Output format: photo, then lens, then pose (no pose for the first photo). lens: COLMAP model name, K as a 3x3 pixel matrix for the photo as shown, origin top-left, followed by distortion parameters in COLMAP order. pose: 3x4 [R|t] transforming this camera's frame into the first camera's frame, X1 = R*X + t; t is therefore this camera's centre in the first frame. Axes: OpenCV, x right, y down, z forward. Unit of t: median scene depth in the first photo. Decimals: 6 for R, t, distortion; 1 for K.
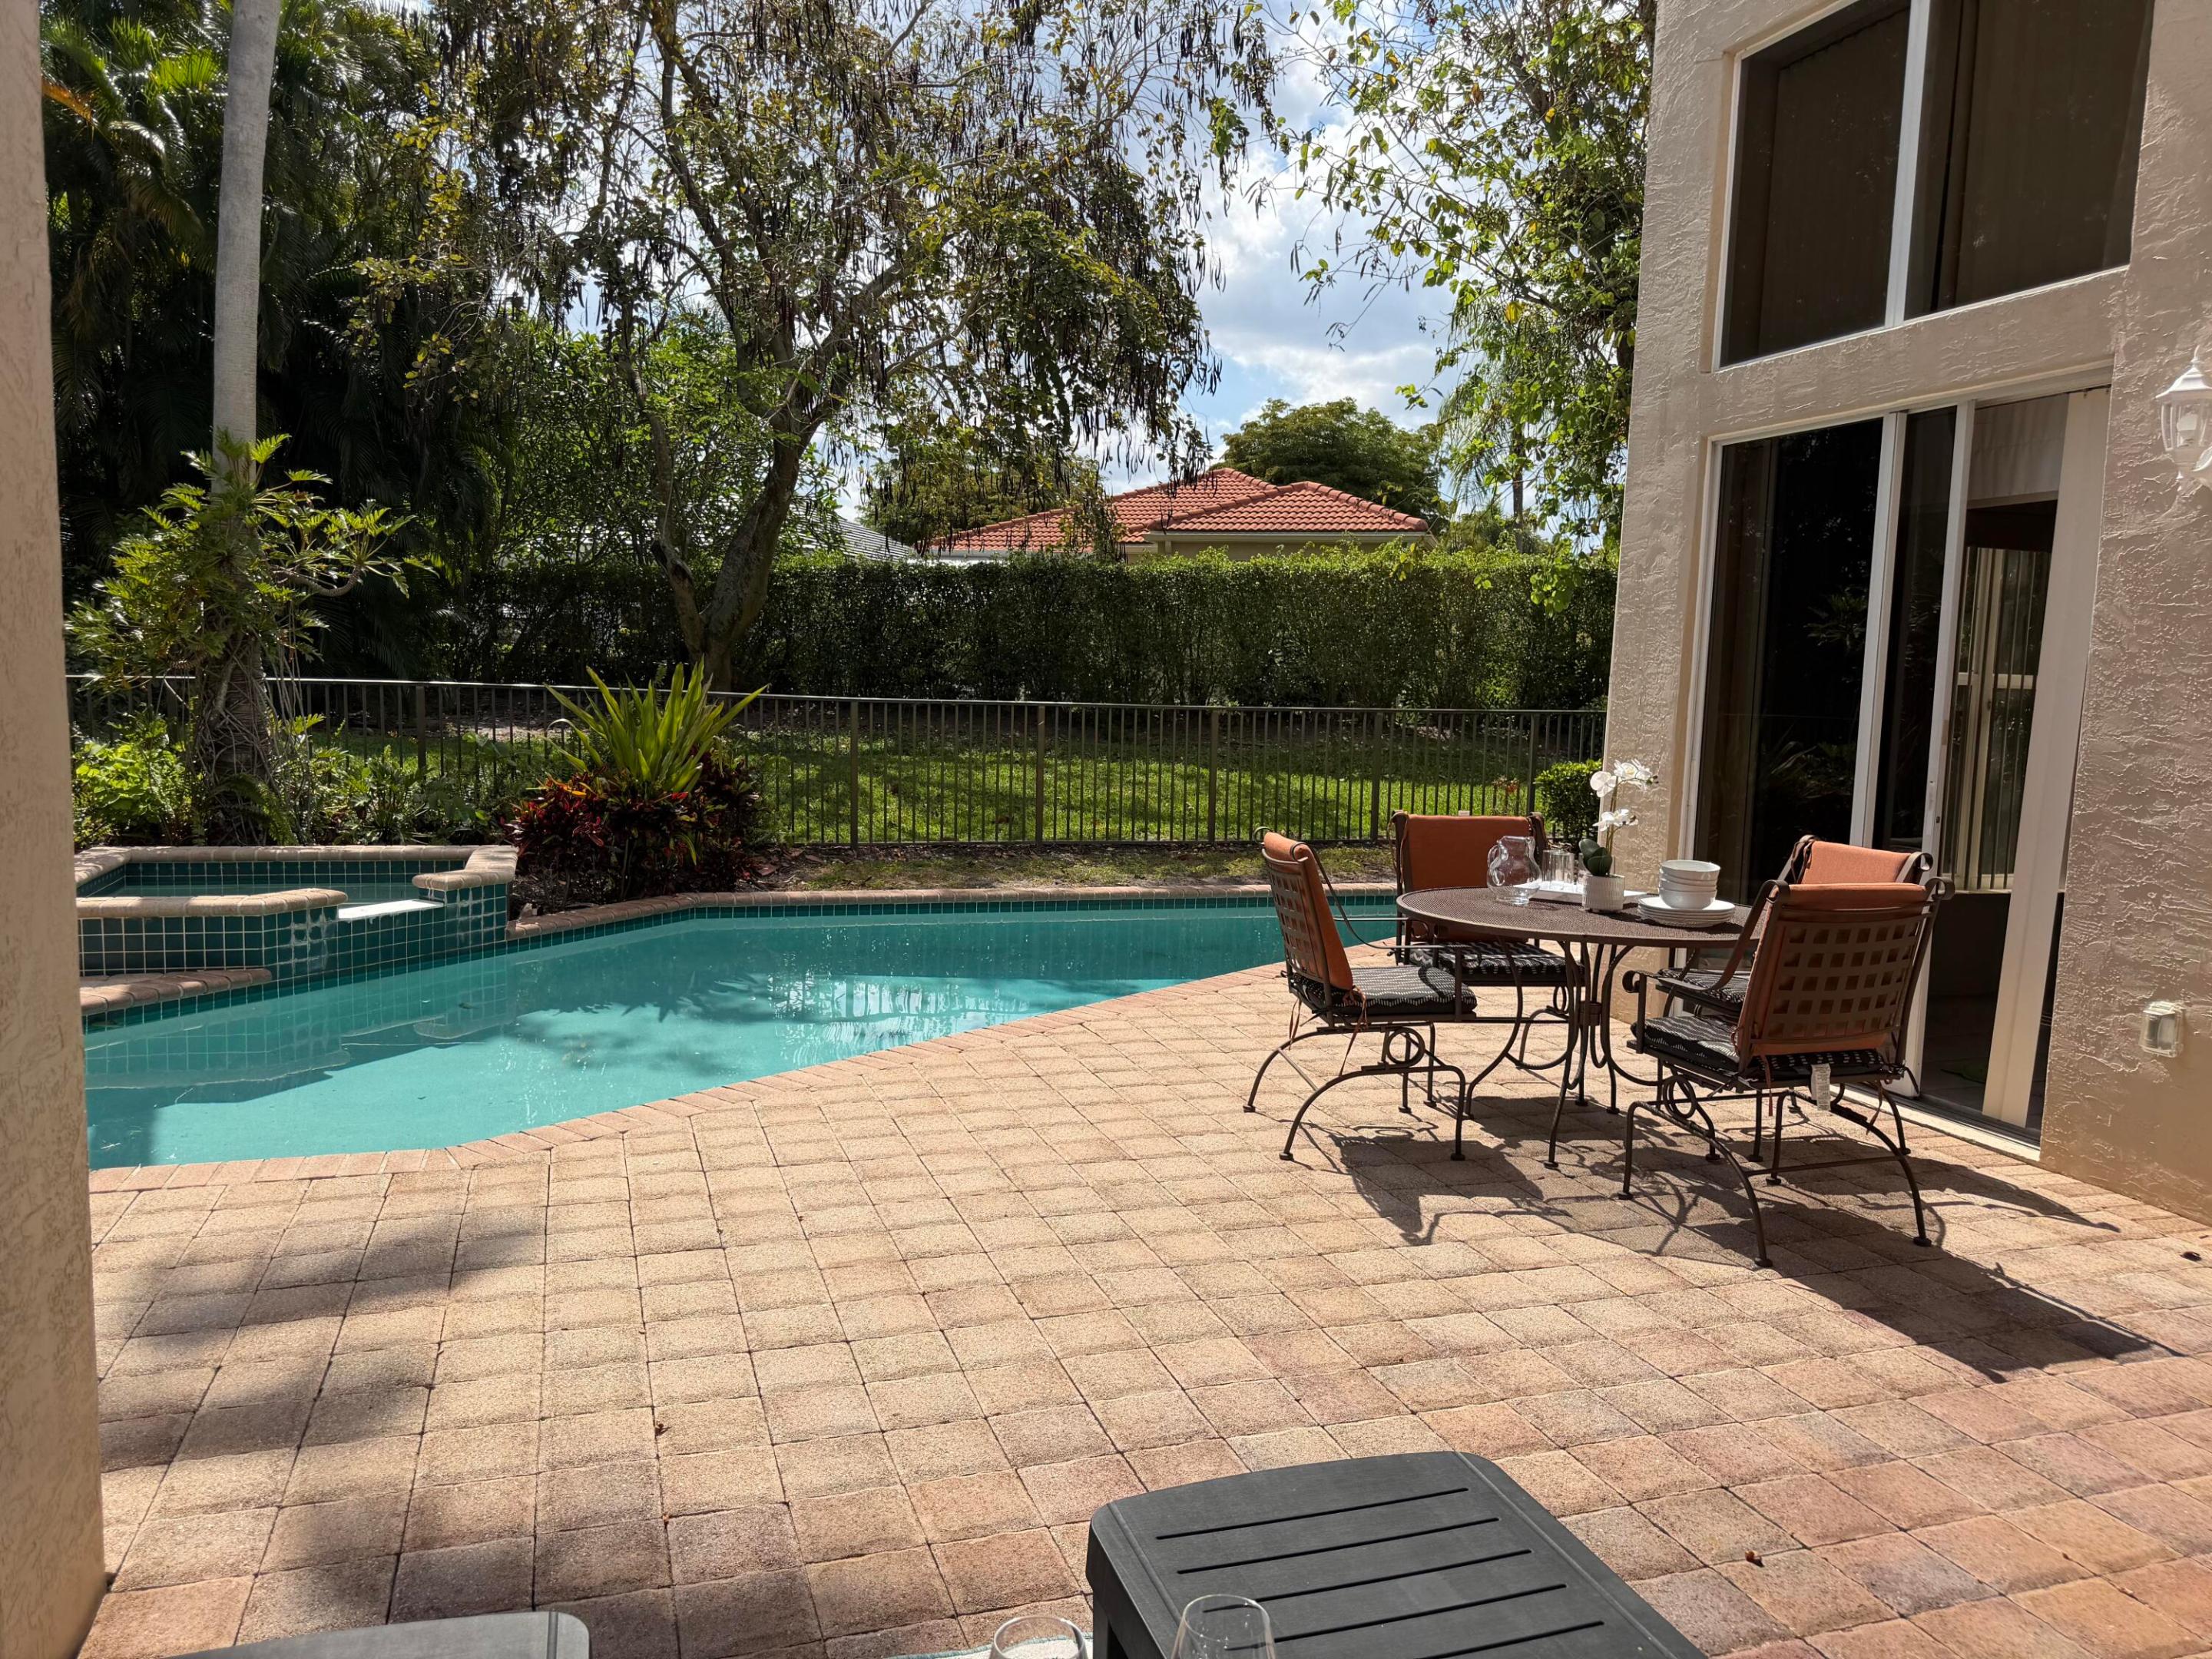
lens RADIAL K [[1560.9, 0, 1127.9], [0, 1560.9, 836.7], [0, 0, 1]] dist [0.054193, -0.090527]
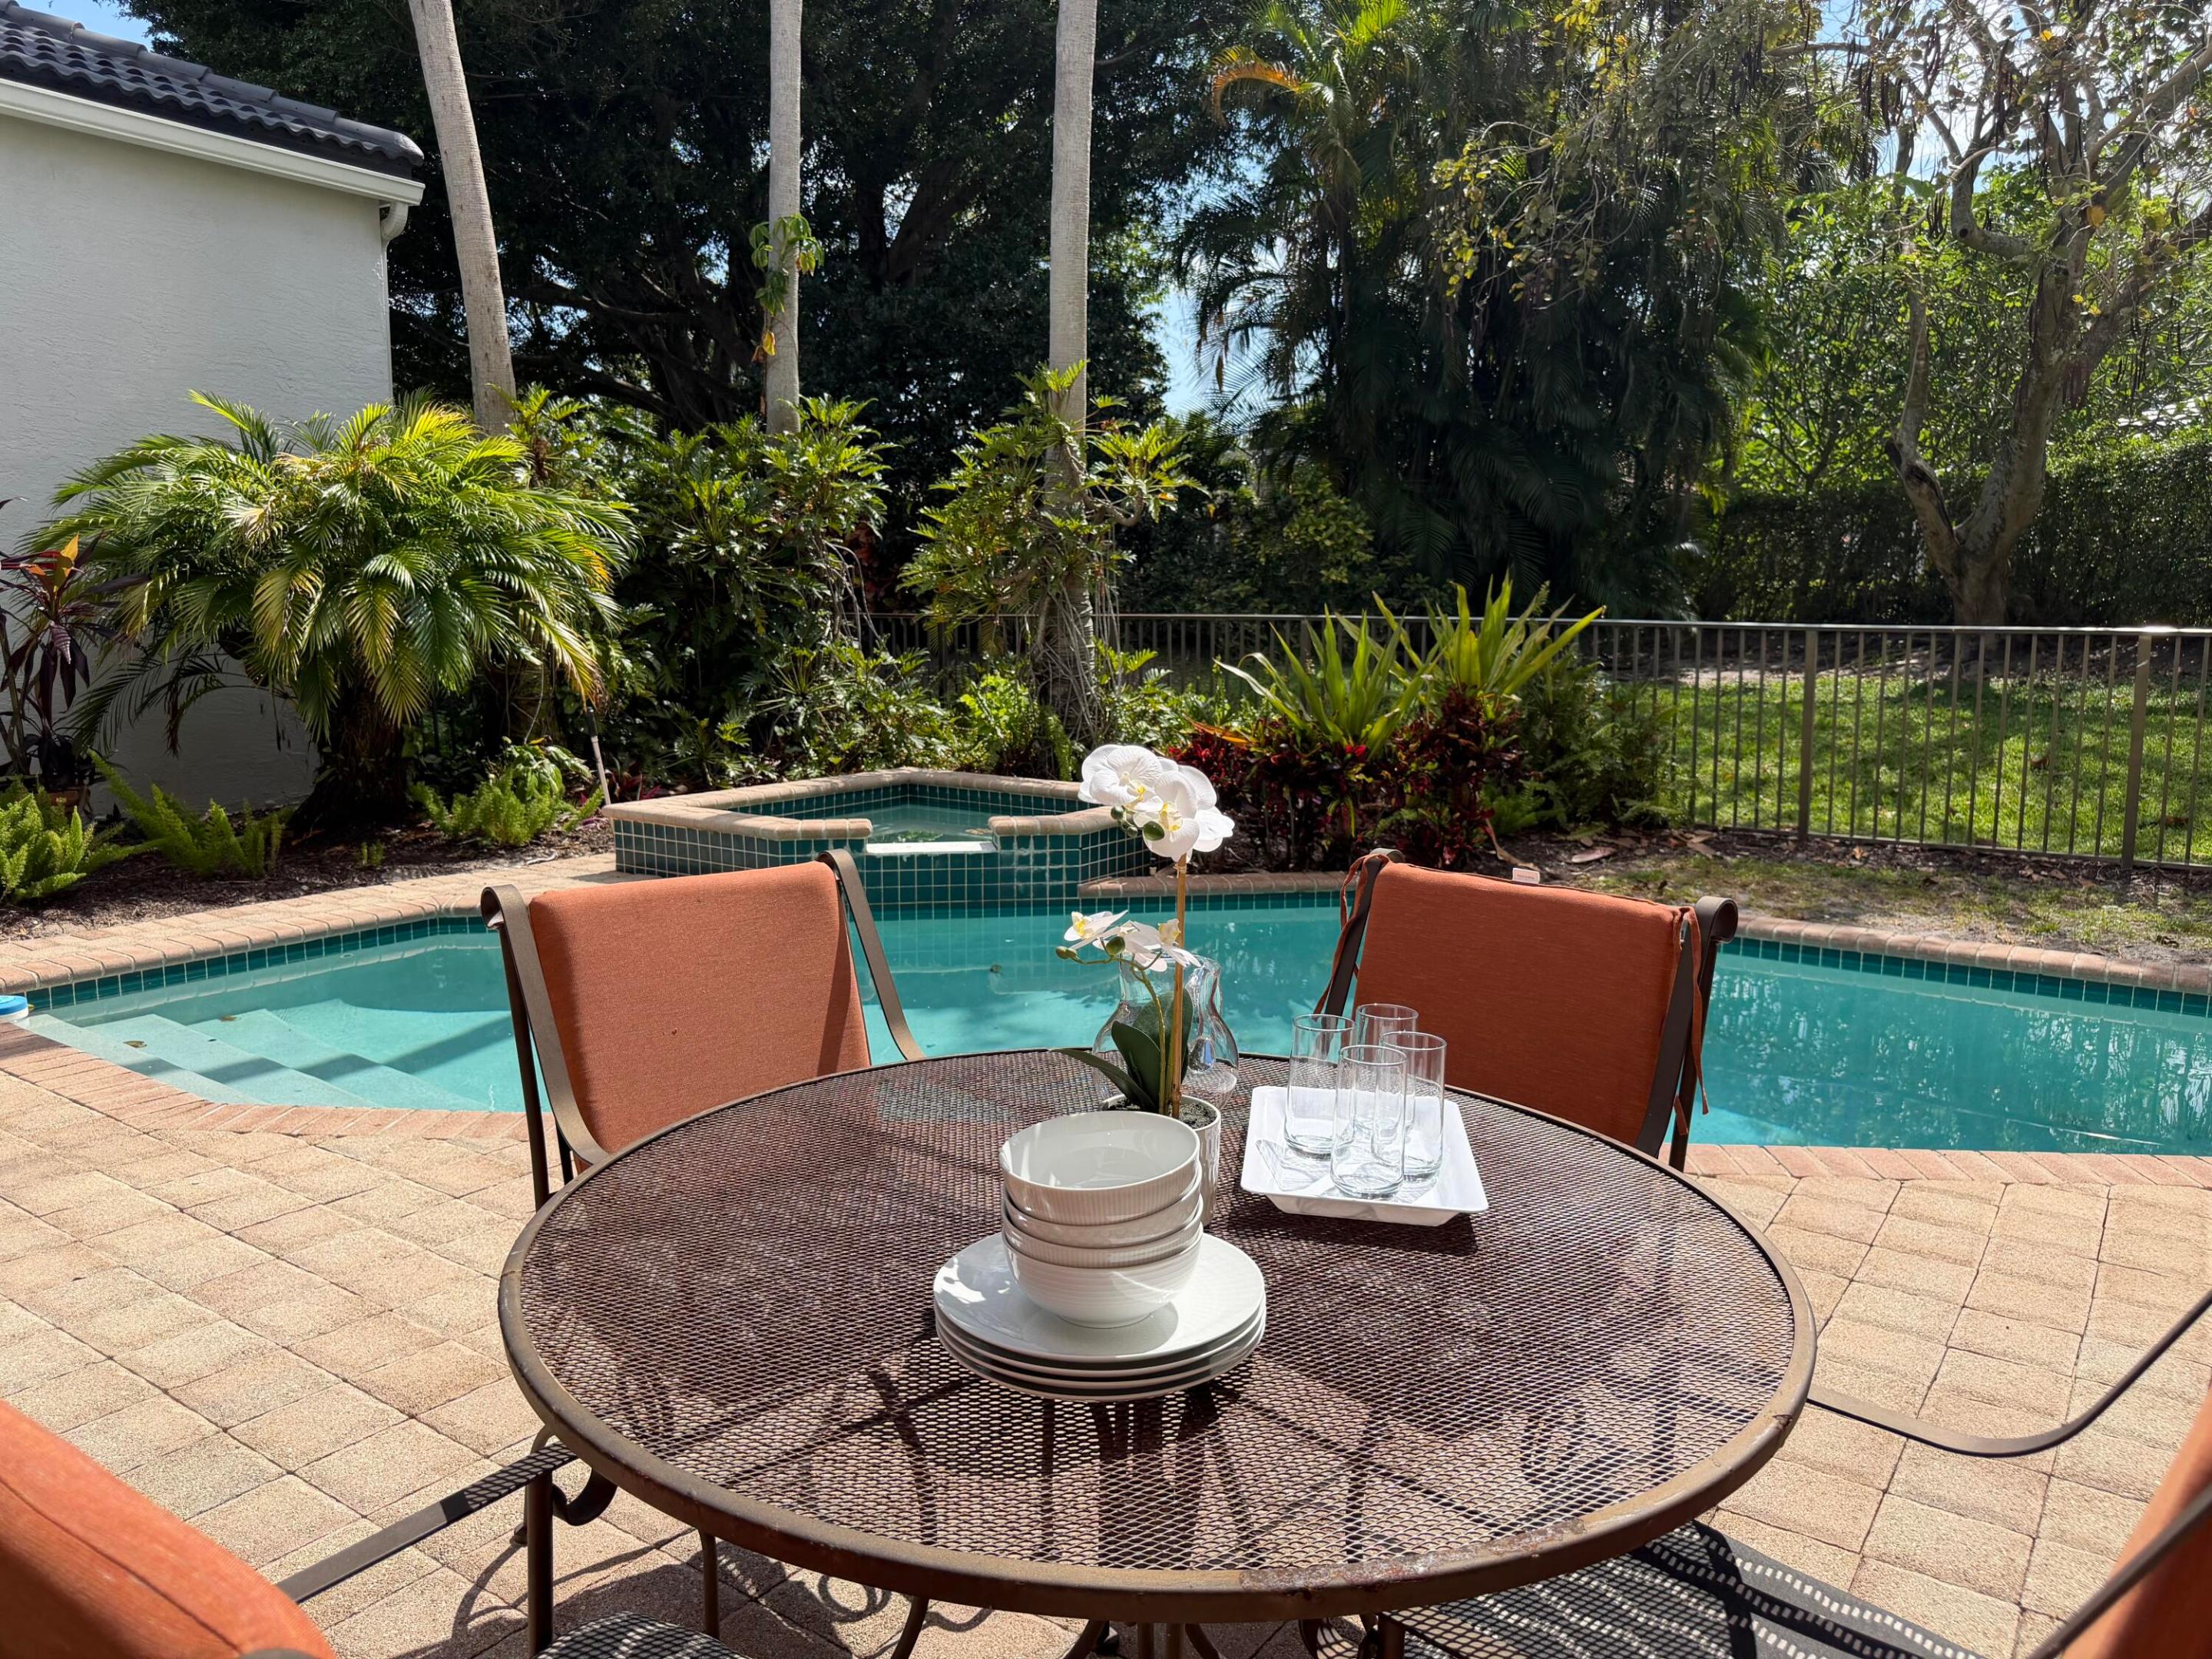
lens RADIAL K [[1560.9, 0, 1104.9], [0, 1560.9, 814.4], [0, 0, 1]] dist [0.054193, -0.090527]
pose [[0.579986, 0.080366, -0.810653, 0.333539], [-0.066300, 0.996477, 0.051354, -0.028371], [0.811924, 0.023962, 0.583271, 0.499367]]
